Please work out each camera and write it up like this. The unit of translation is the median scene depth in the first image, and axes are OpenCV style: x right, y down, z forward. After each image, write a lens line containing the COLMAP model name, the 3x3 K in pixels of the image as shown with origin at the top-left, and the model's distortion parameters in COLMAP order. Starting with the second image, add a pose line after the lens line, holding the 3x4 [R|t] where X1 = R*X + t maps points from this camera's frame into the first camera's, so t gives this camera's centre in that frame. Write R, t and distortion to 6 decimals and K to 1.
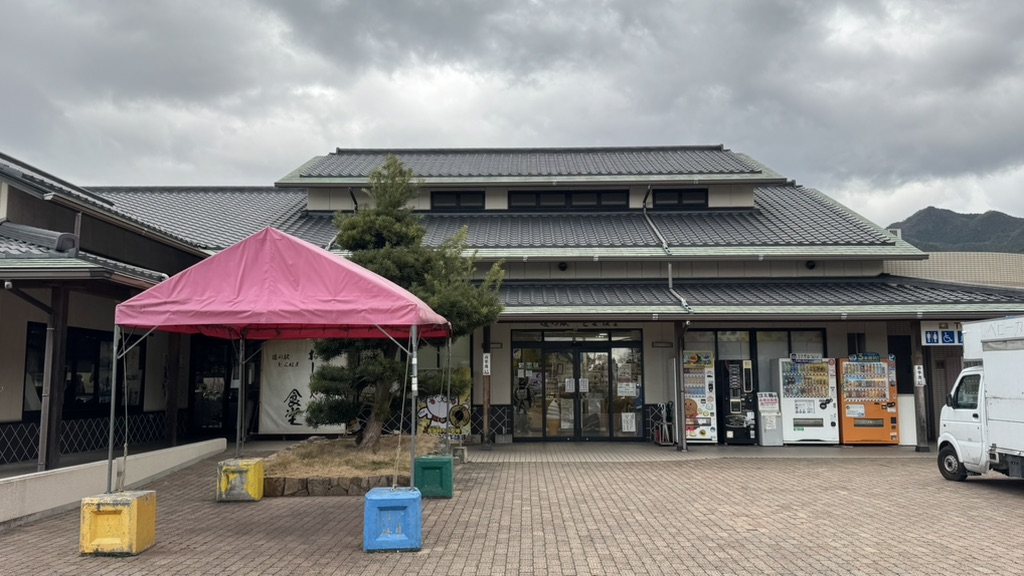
lens RADIAL K [[772.9, 0, 512.0], [0, 772.9, 288.0], [0, 0, 1]] dist [0.032222, -0.008802]
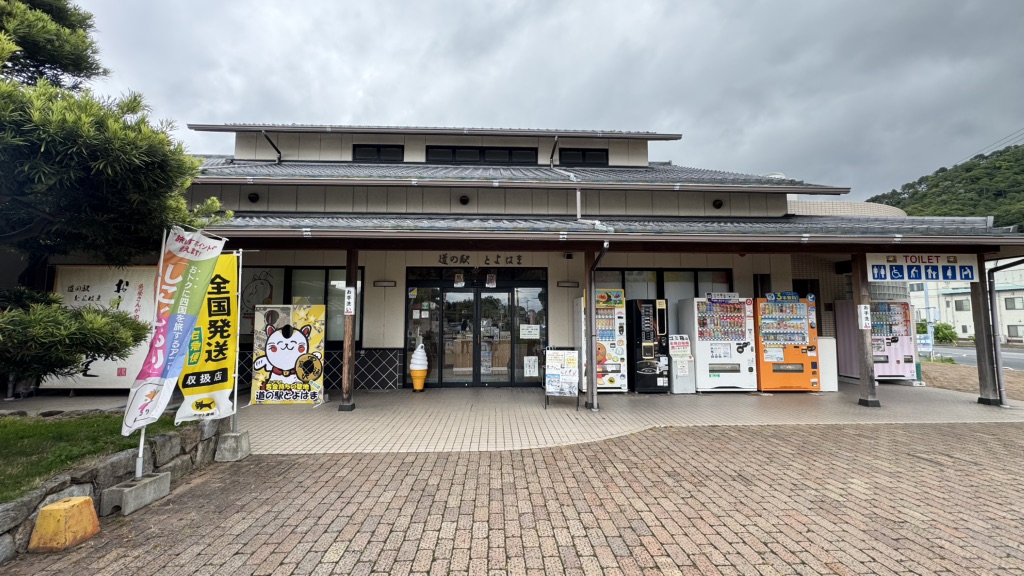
lens RADIAL K [[400.0, 0, 512.0], [0, 400.0, 288.0], [0, 0, 1]] dist [0.000835, 0.000079]
pose [[0.997416, 0.009059, 0.071264, 0.097729], [-0.011628, 0.999294, 0.035716, 0.065107], [-0.070890, -0.036452, 0.996818, 0.551337]]
